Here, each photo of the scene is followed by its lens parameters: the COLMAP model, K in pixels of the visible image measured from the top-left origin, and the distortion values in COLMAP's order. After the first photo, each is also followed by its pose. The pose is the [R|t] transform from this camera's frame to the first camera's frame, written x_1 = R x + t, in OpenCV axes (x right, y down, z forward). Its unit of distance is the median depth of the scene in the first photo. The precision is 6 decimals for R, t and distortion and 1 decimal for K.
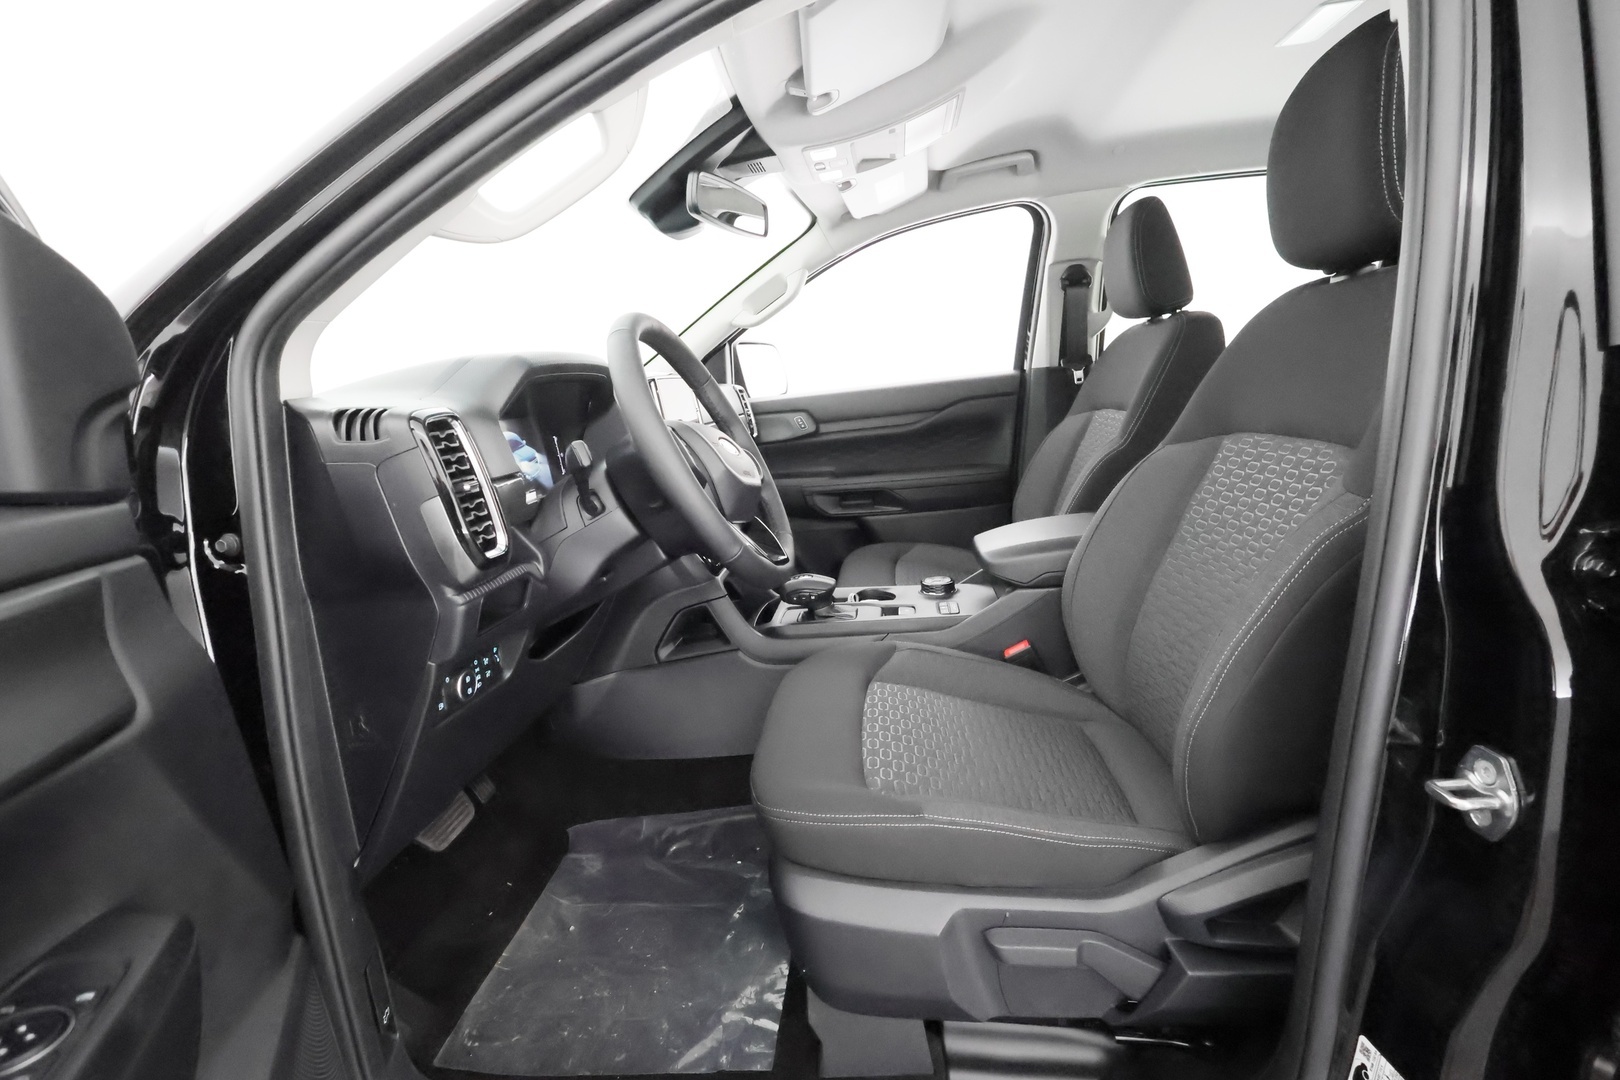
lens RADIAL K [[744.7, 0, 805.2], [0, 744.7, 541.5], [0, 0, 1]] dist [0.001344, 0.000631]
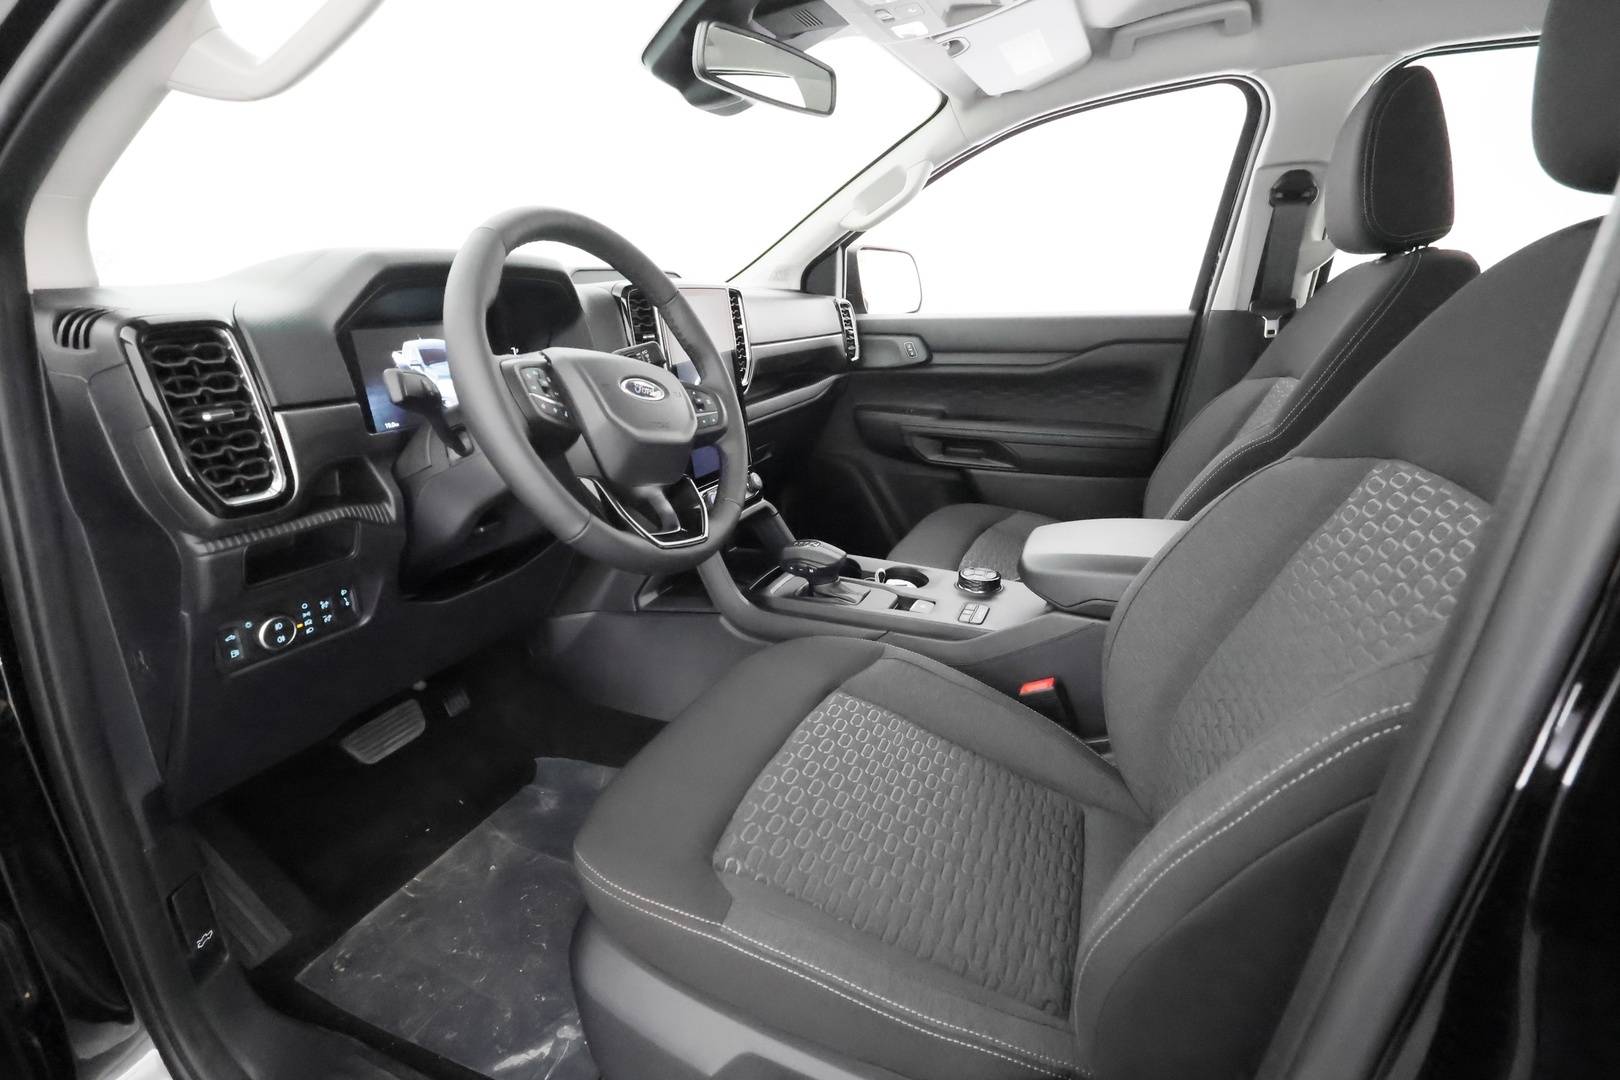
lens RADIAL K [[744.7, 0, 805.2], [0, 744.7, 541.5], [0, 0, 1]] dist [0.001344, 0.000631]
pose [[0.953210, 0.170575, -0.249590, 0.195737], [-0.138310, 0.980204, 0.141672, -0.070904], [0.268815, -0.100522, 0.957932, 0.183684]]
